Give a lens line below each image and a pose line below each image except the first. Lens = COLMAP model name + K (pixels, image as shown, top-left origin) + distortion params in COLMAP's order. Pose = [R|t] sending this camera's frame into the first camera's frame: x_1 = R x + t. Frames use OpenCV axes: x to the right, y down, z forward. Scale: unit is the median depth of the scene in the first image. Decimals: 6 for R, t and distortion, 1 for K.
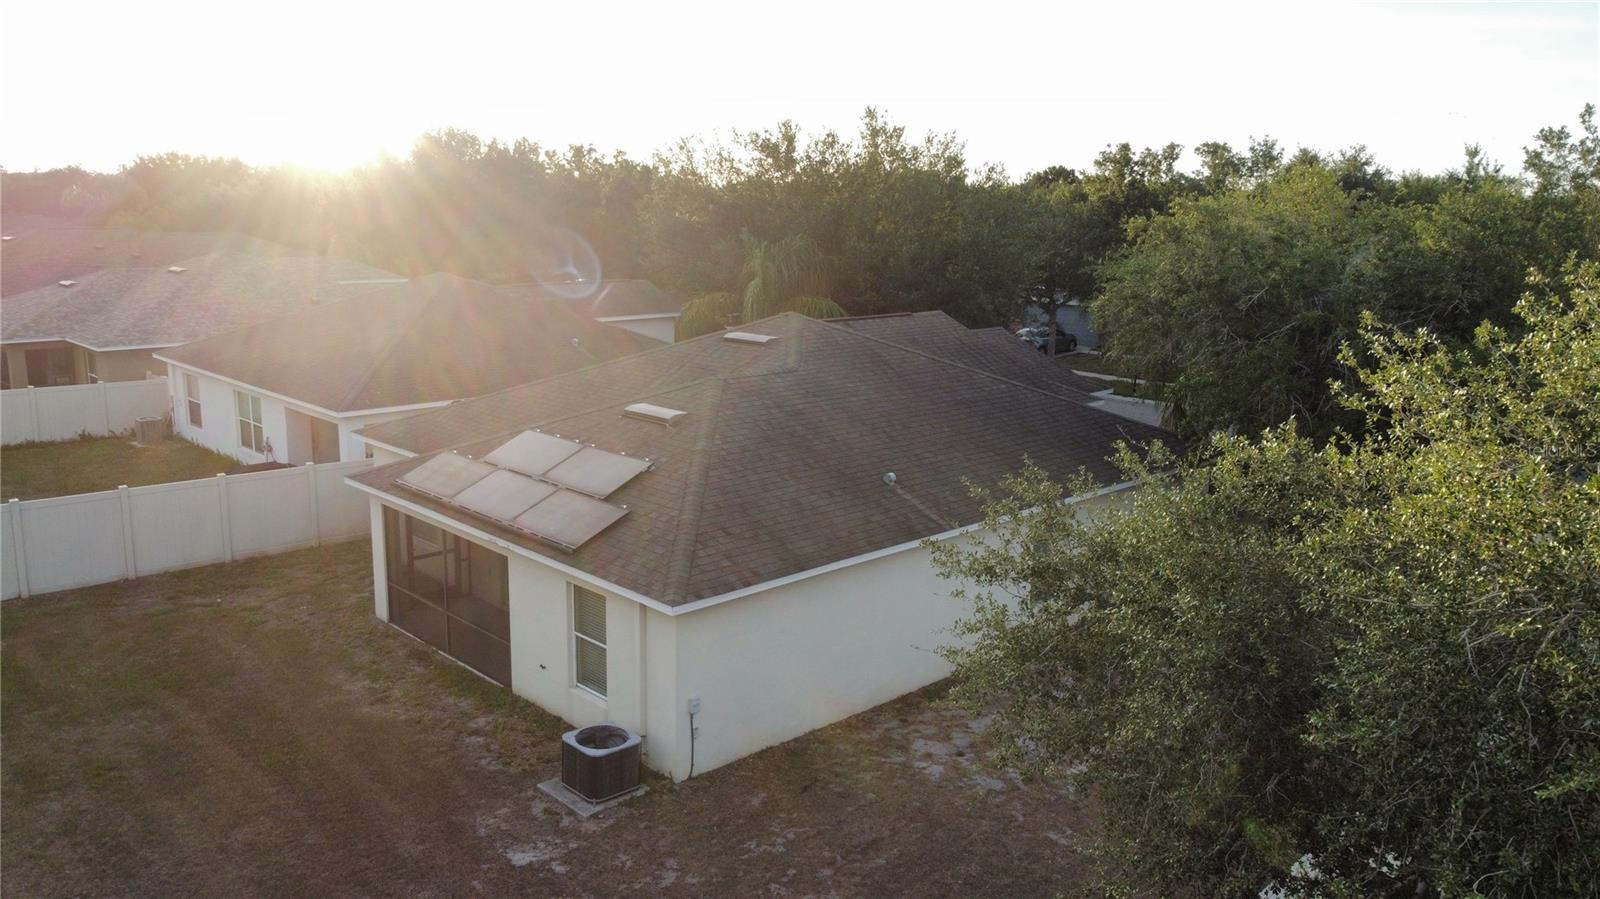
lens RADIAL K [[1218.1, 0, 800.0], [0, 1218.1, 449.5], [0, 0, 1]] dist [-0.009379, 0.010257]
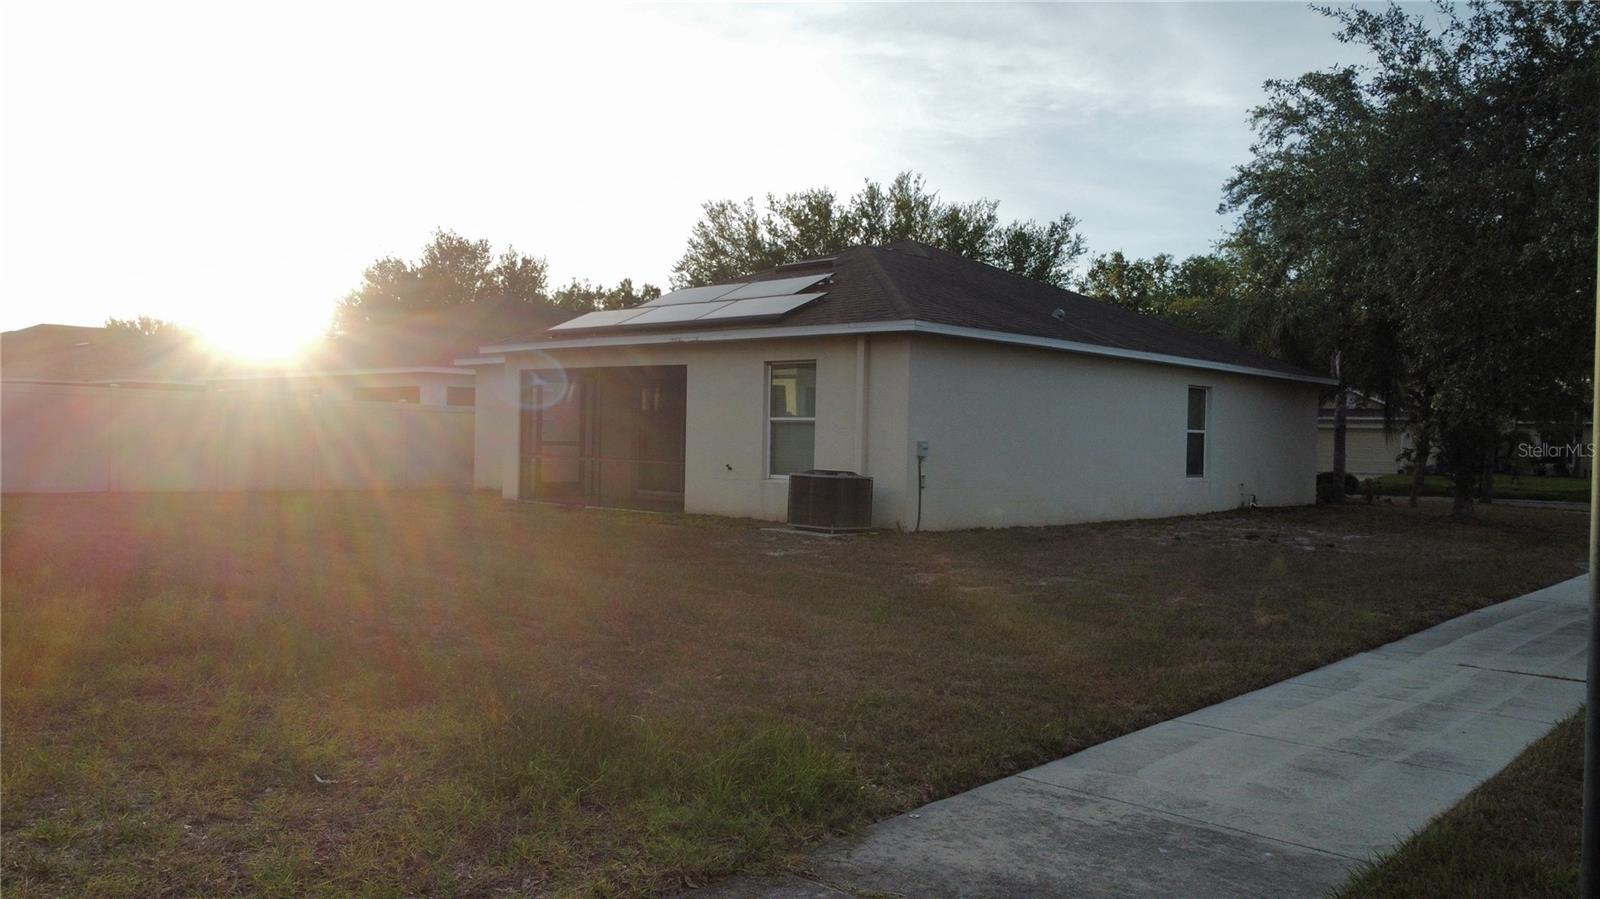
lens RADIAL K [[1218.1, 0, 800.0], [0, 1218.1, 449.5], [0, 0, 1]] dist [-0.009379, 0.010257]
pose [[0.998351, -0.001590, 0.057387, -0.195762], [0.012518, 0.981594, -0.190569, 0.321820], [-0.056028, 0.190973, 0.979995, 0.061086]]
